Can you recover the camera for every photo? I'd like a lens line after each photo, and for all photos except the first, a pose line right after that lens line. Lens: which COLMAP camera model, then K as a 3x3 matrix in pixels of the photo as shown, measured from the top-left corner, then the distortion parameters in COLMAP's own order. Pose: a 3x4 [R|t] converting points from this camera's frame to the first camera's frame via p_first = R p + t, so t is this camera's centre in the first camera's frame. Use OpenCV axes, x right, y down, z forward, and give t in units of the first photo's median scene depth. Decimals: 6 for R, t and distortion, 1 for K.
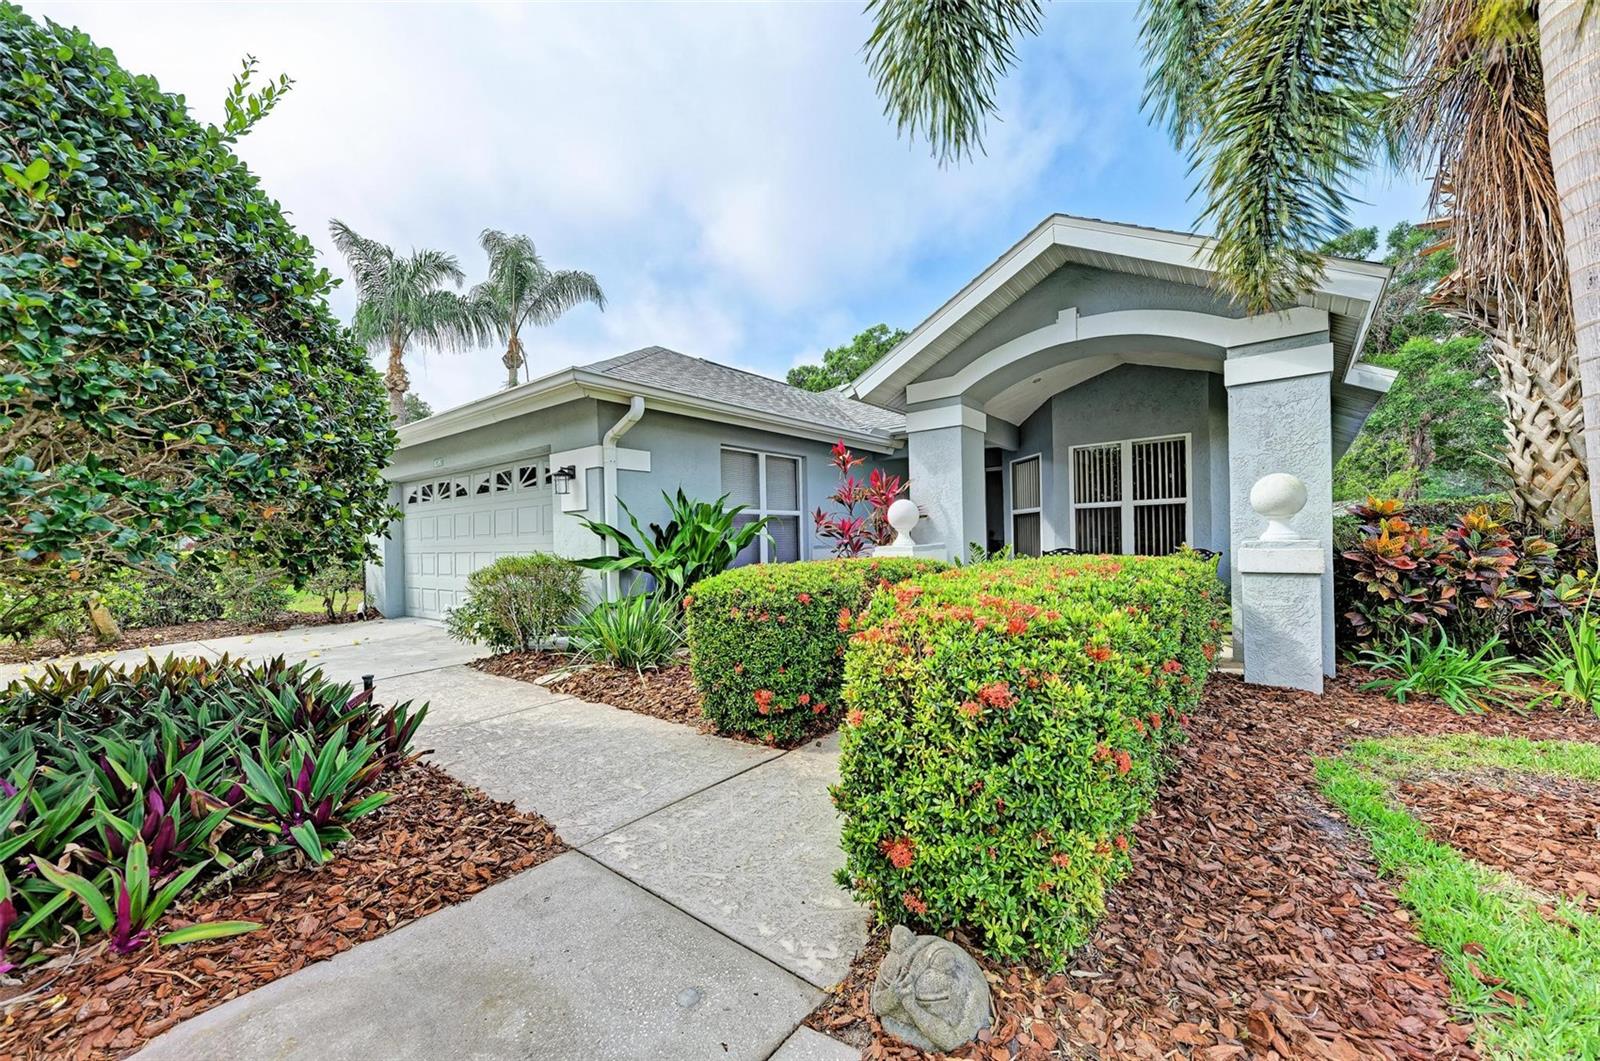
lens RADIAL K [[607.2, 0, 806.9], [0, 607.2, 540.0], [0, 0, 1]] dist [0.010542, -0.003398]
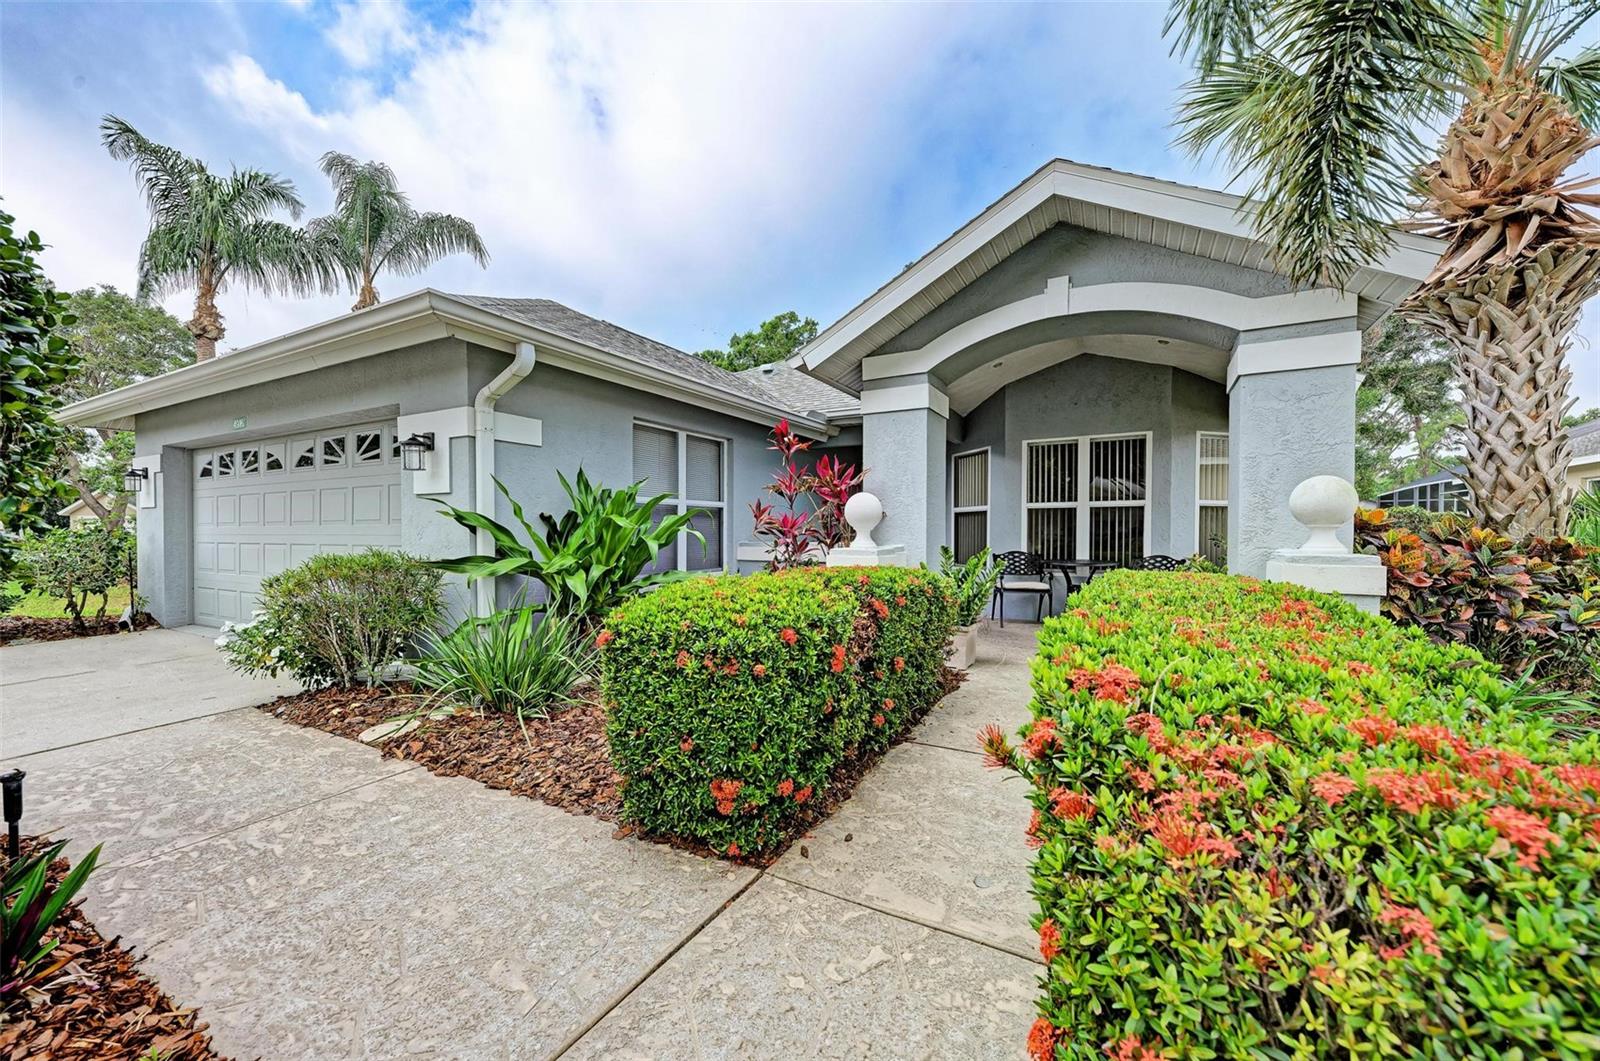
lens RADIAL K [[607.2, 0, 806.3], [0, 607.2, 534.5], [0, 0, 1]] dist [0.010542, -0.003398]
pose [[0.985547, 0.019882, 0.168229, -0.055451], [-0.020641, 0.999783, 0.002767, -0.009548], [-0.168137, -0.006200, 0.985744, 0.189147]]
